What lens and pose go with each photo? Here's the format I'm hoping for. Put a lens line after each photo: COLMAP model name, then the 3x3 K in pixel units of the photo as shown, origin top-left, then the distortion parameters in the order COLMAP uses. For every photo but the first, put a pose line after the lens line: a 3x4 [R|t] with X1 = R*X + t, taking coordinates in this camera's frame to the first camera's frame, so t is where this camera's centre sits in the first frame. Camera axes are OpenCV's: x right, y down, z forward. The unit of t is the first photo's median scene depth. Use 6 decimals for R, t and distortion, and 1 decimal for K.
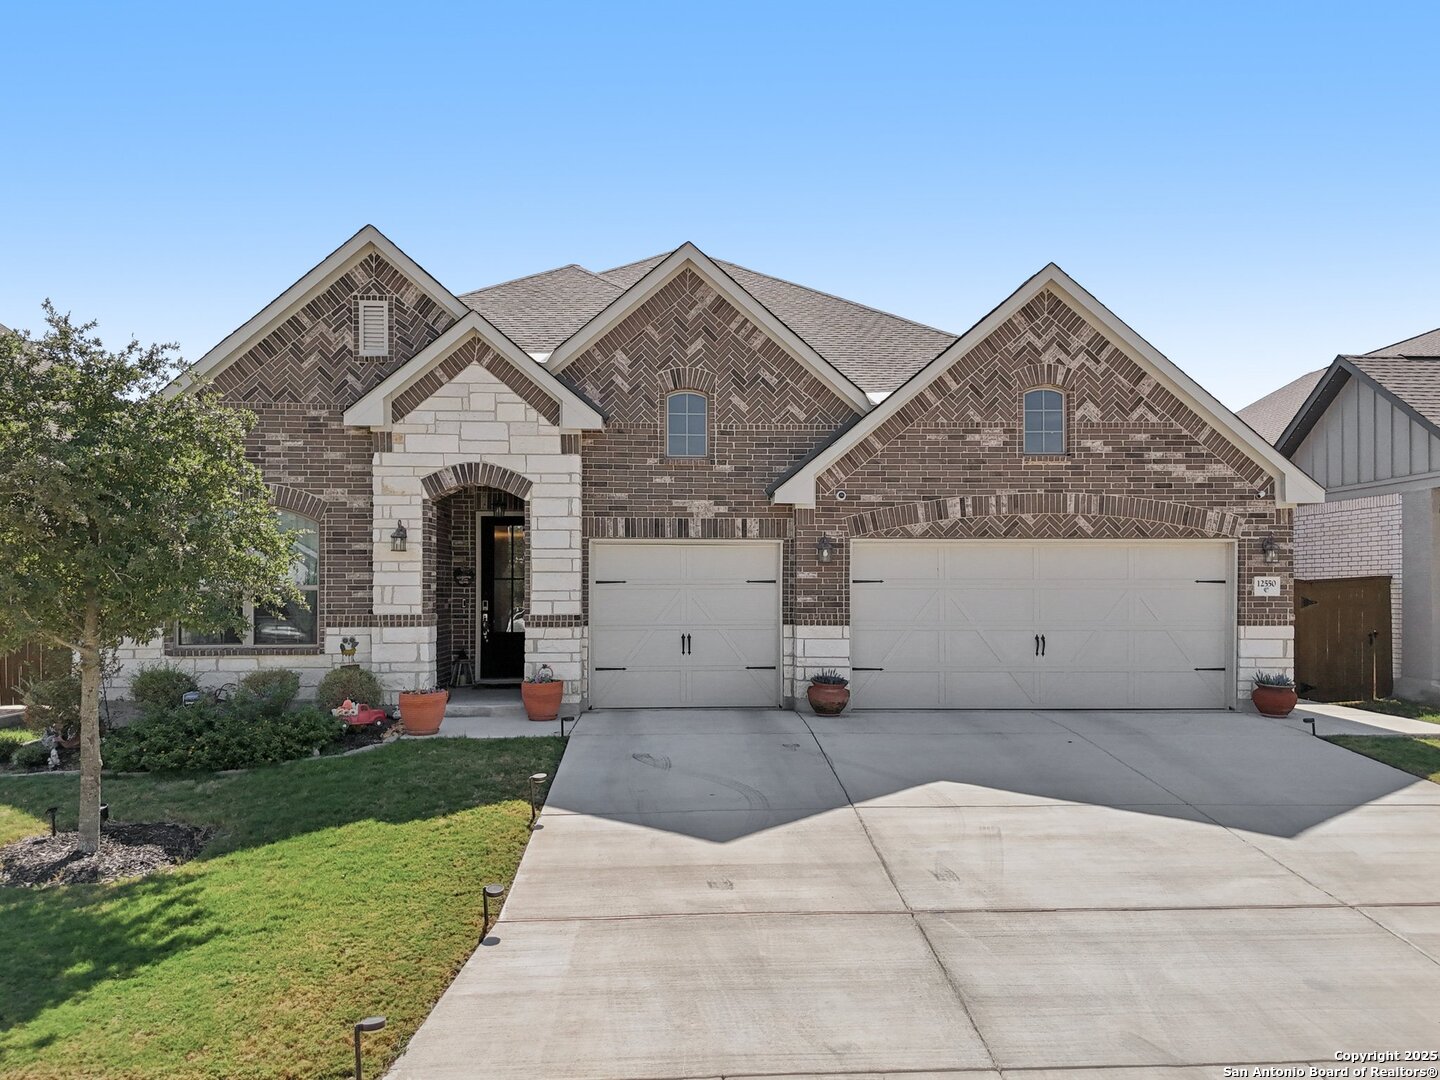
lens RADIAL K [[1087.1, 0, 718.7], [0, 1087.1, 583.6], [0, 0, 1]] dist [0.059026, -0.078560]
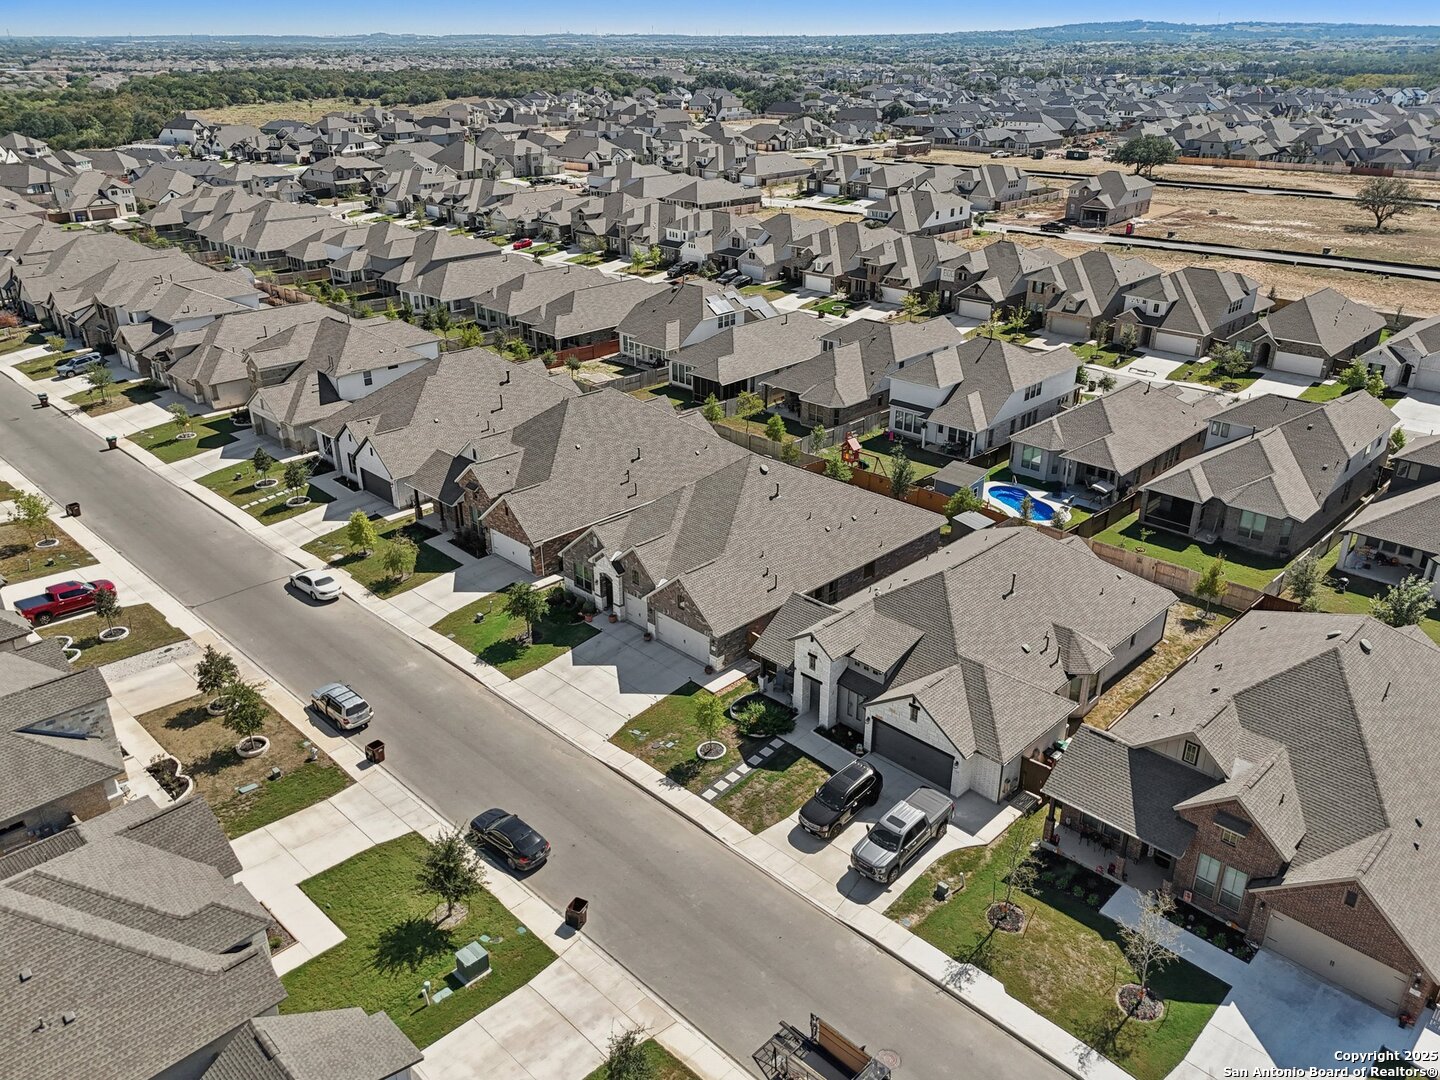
lens RADIAL K [[1096.8, 0, 720.0], [0, 1096.8, 540.0], [0, 0, 1]] dist [0.077070, -0.077691]
pose [[0.679408, 0.307796, -0.666083, 3.554623], [0.004555, 0.905979, 0.423299, -2.445345], [0.733747, -0.290627, 0.614127, -1.760780]]
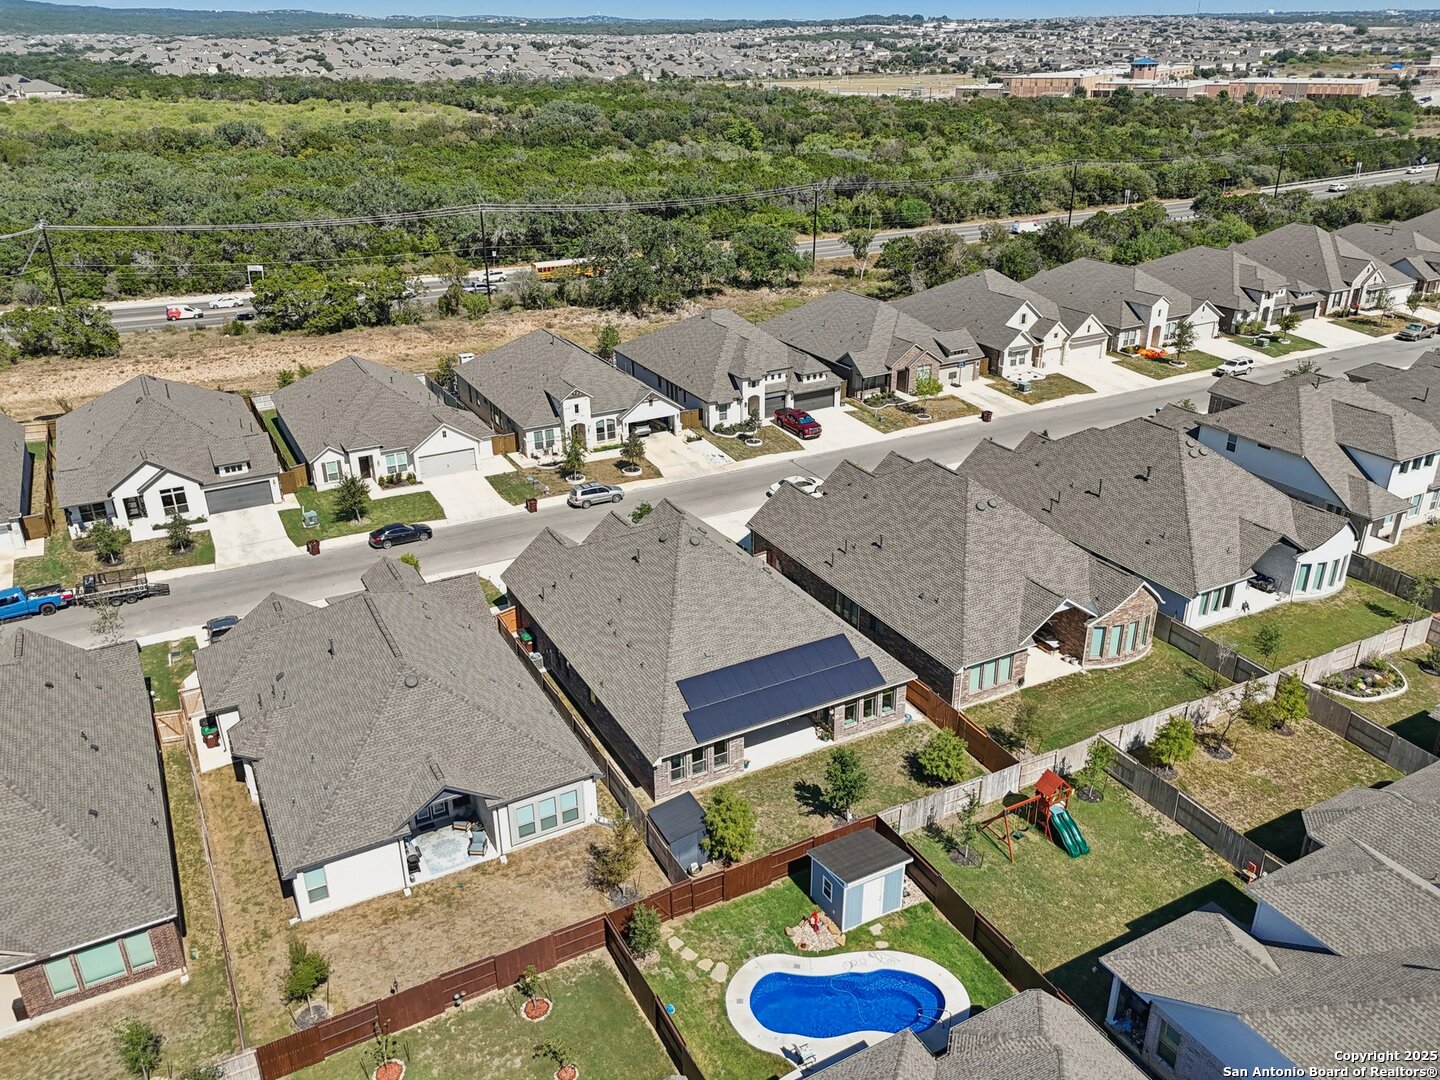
lens RADIAL K [[1096.3, 0, 734.1], [0, 1096.3, 540.0], [0, 0, 1]] dist [0.082995, -0.103938]
pose [[-0.893933, 0.198466, -0.401864, 1.628515], [0.016200, 0.910339, 0.413545, -2.397211], [0.447907, 0.363172, -0.816998, 5.721766]]
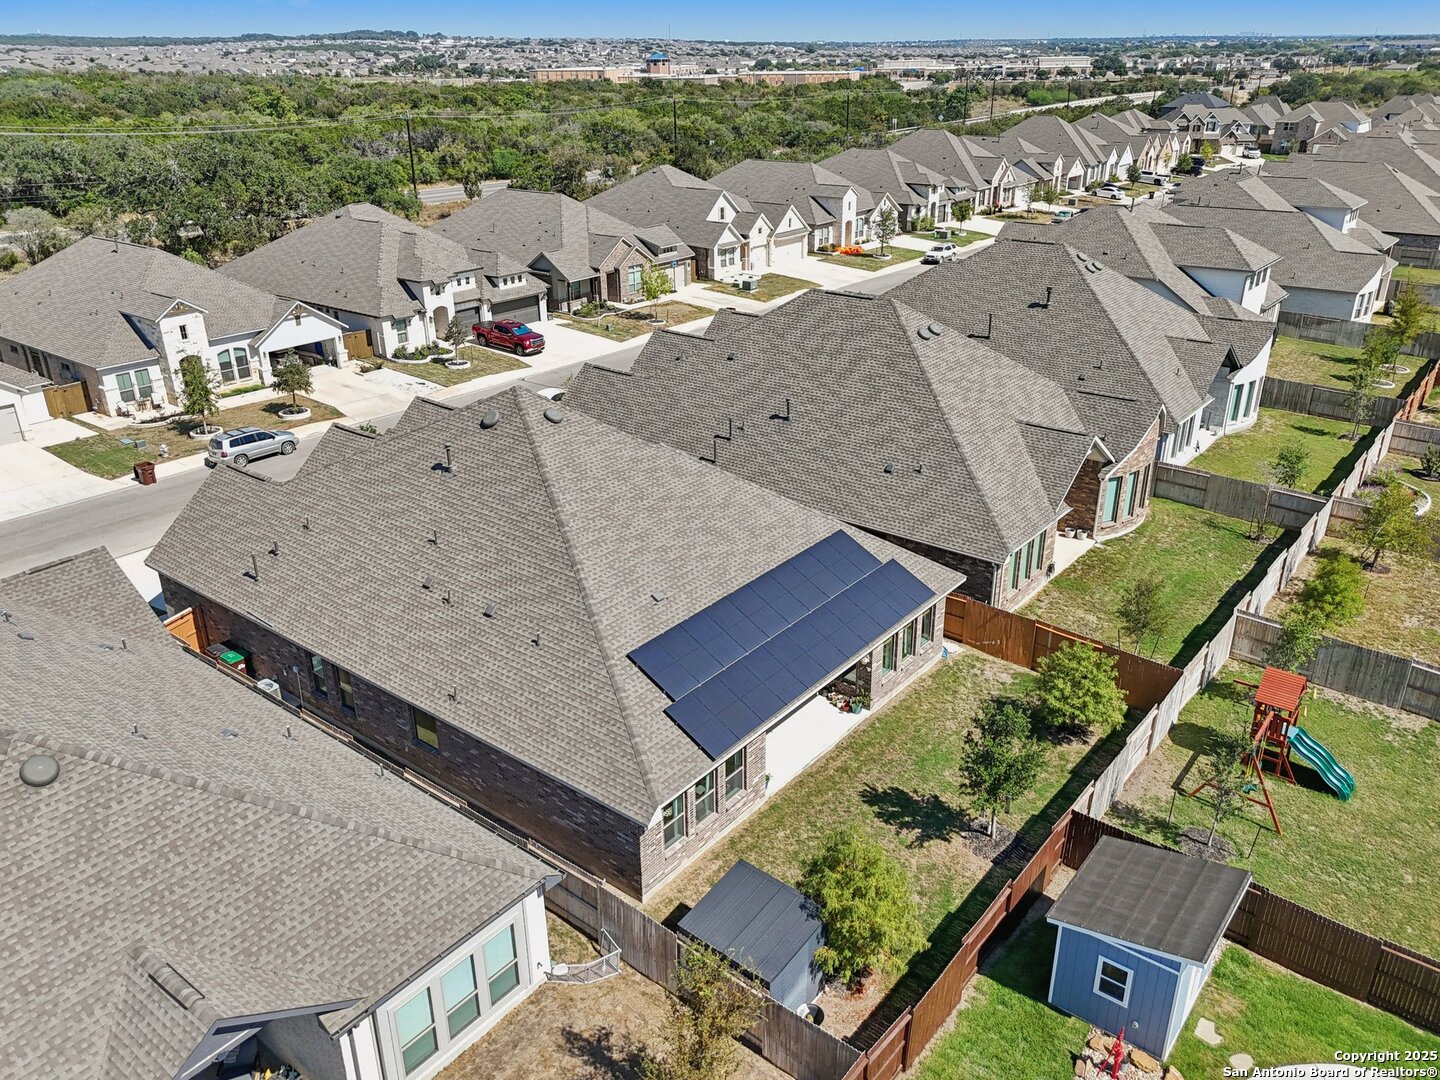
lens RADIAL K [[1087.4, 0, 720.0], [0, 1087.4, 540.0], [0, 0, 1]] dist [0.073064, -0.072570]
pose [[-0.650371, 0.322592, -0.687715, 1.513257], [0.018526, 0.911812, 0.410191, -1.265775], [0.759391, 0.254036, -0.598992, 3.784716]]
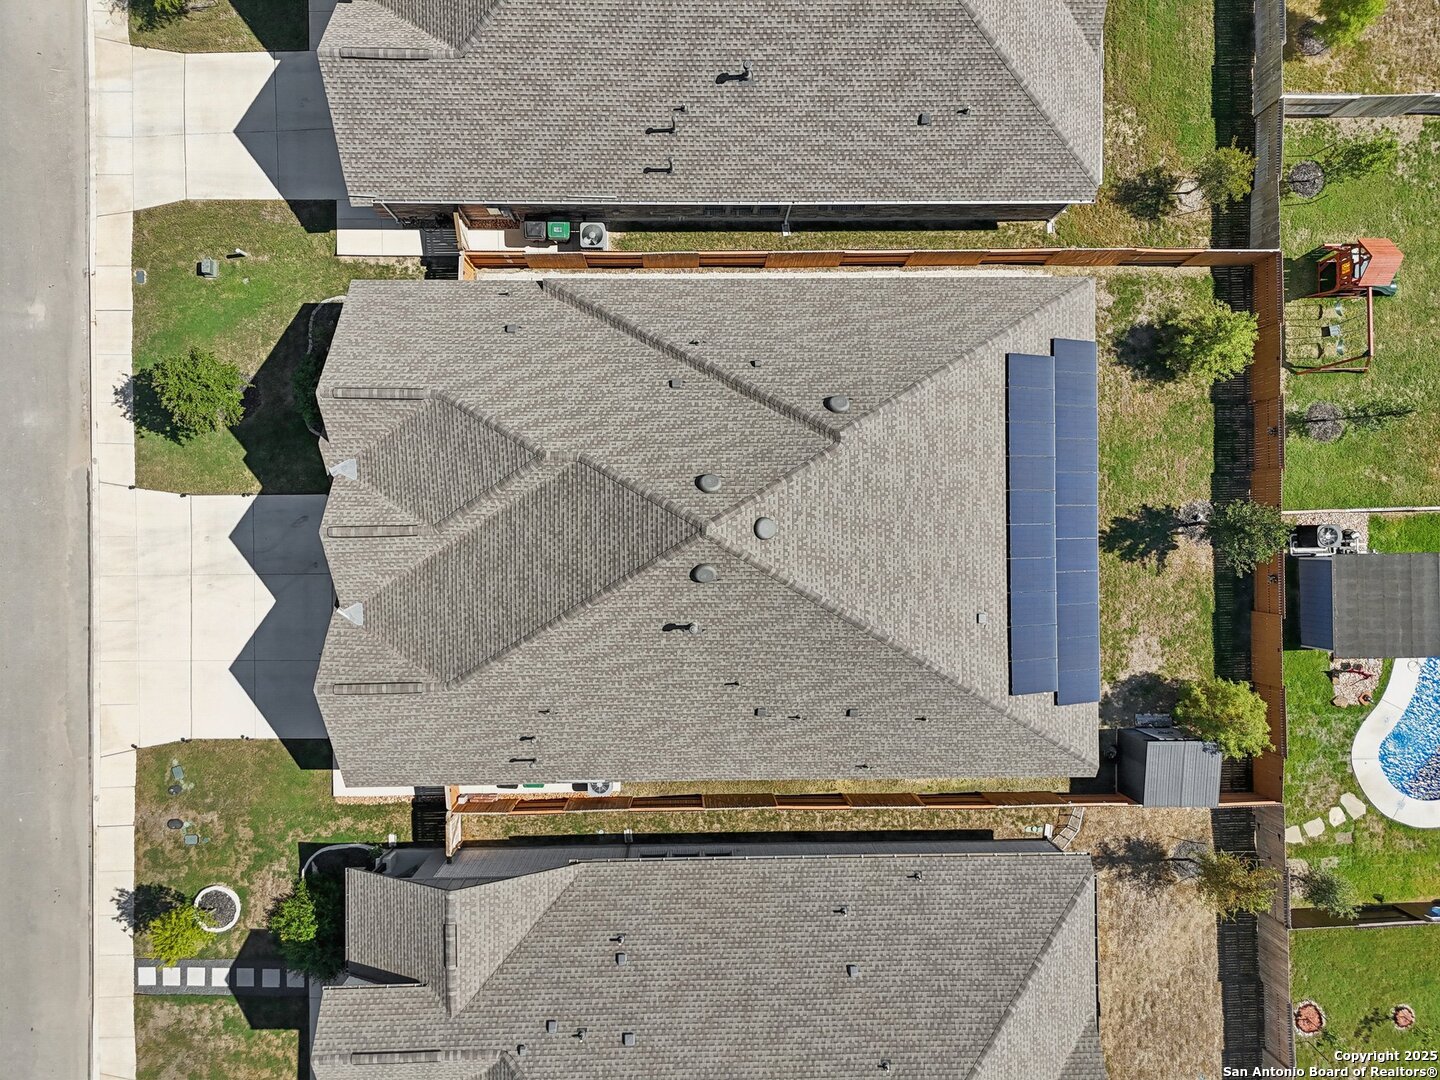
lens RADIAL K [[1061.9, 0, 715.8], [0, 1061.9, 522.4], [0, 0, 1]] dist [0.030662, -0.001329]
pose [[-0.031035, 0.999518, 0.000093, -0.077298], [-0.024822, -0.000864, 0.999692, -2.528973], [0.999210, 0.031023, 0.024837, 1.757848]]
